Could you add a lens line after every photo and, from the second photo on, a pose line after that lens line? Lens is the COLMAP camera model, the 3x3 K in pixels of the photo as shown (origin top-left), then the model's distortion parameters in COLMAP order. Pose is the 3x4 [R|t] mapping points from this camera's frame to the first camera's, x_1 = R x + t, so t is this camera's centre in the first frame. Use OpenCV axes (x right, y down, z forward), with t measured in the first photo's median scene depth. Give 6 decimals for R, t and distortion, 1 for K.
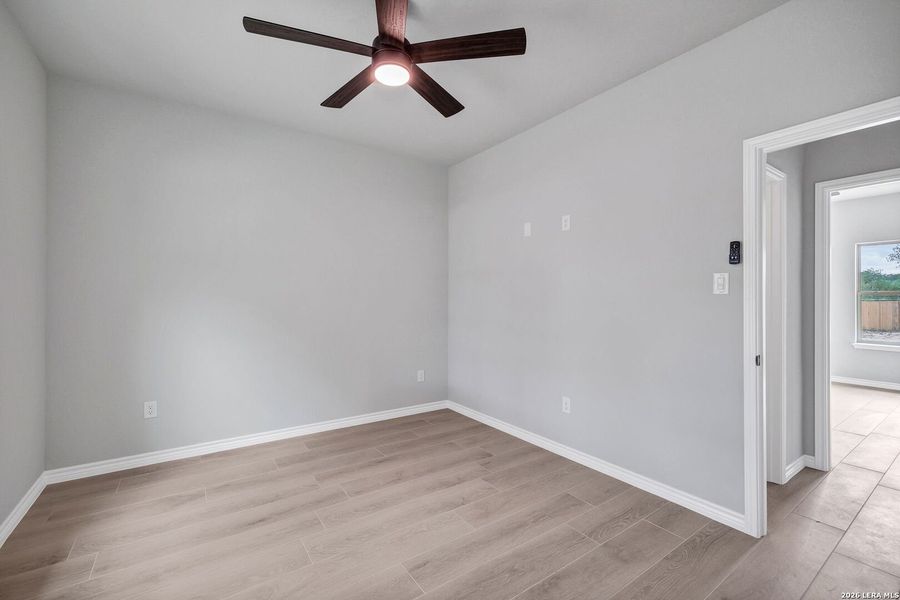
lens RADIAL K [[382.4, 0, 446.0], [0, 382.4, 298.5], [0, 0, 1]] dist [0.000348, 0.000097]
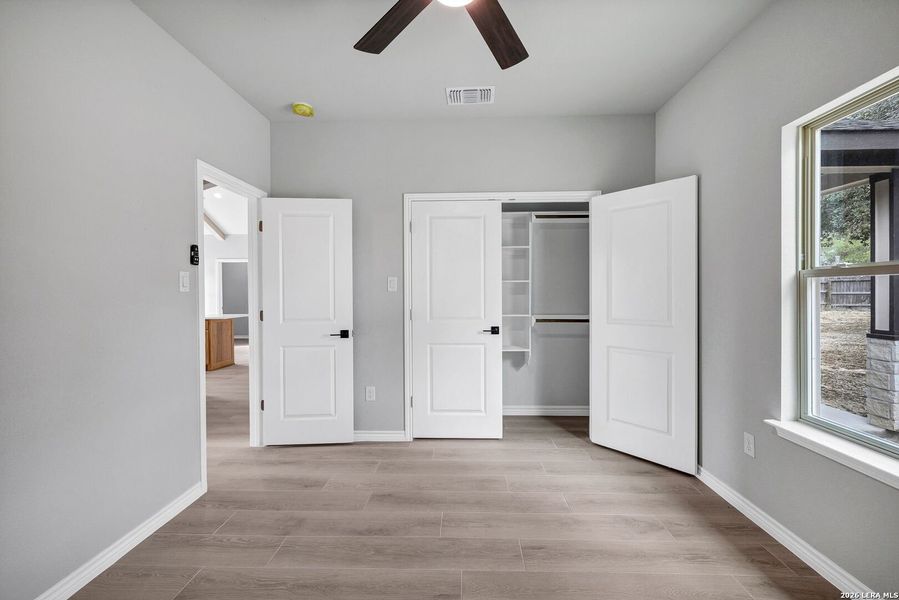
lens RADIAL K [[382.0, 0, 445.5], [0, 382.0, 298.5], [0, 0, 1]] dist [0.000348, 0.000097]
pose [[-0.800245, -0.006284, 0.599640, -0.435124], [0.003168, 0.999887, 0.014707, -0.005286], [-0.599665, 0.013669, -0.800135, 1.246071]]
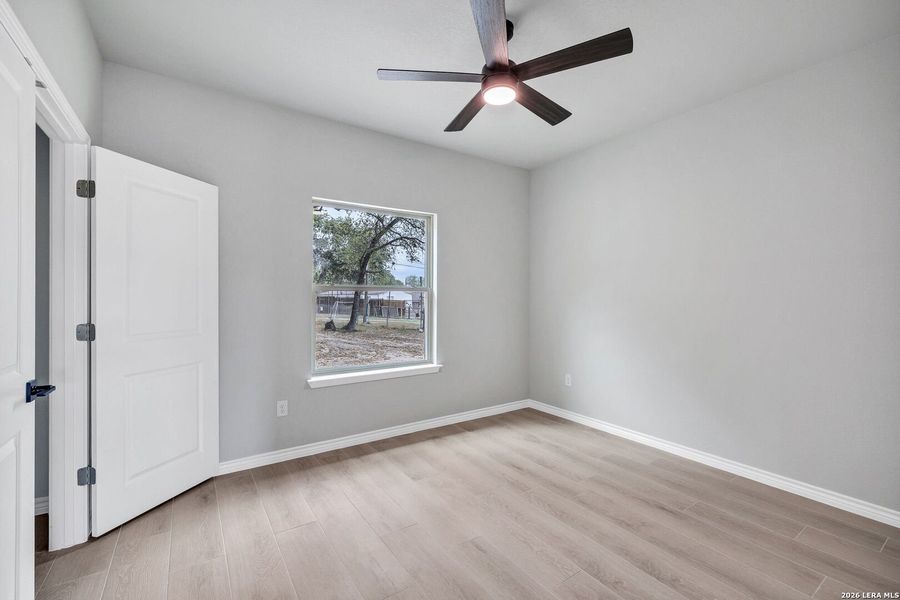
lens RADIAL K [[382.4, 0, 446.0], [0, 382.4, 298.5], [0, 0, 1]] dist [0.000348, 0.000097]
pose [[-0.011428, -0.001628, -0.999933, 0.754440], [-0.003837, 0.999991, -0.001584, -0.007918], [0.999927, 0.003819, -0.011434, 0.668219]]
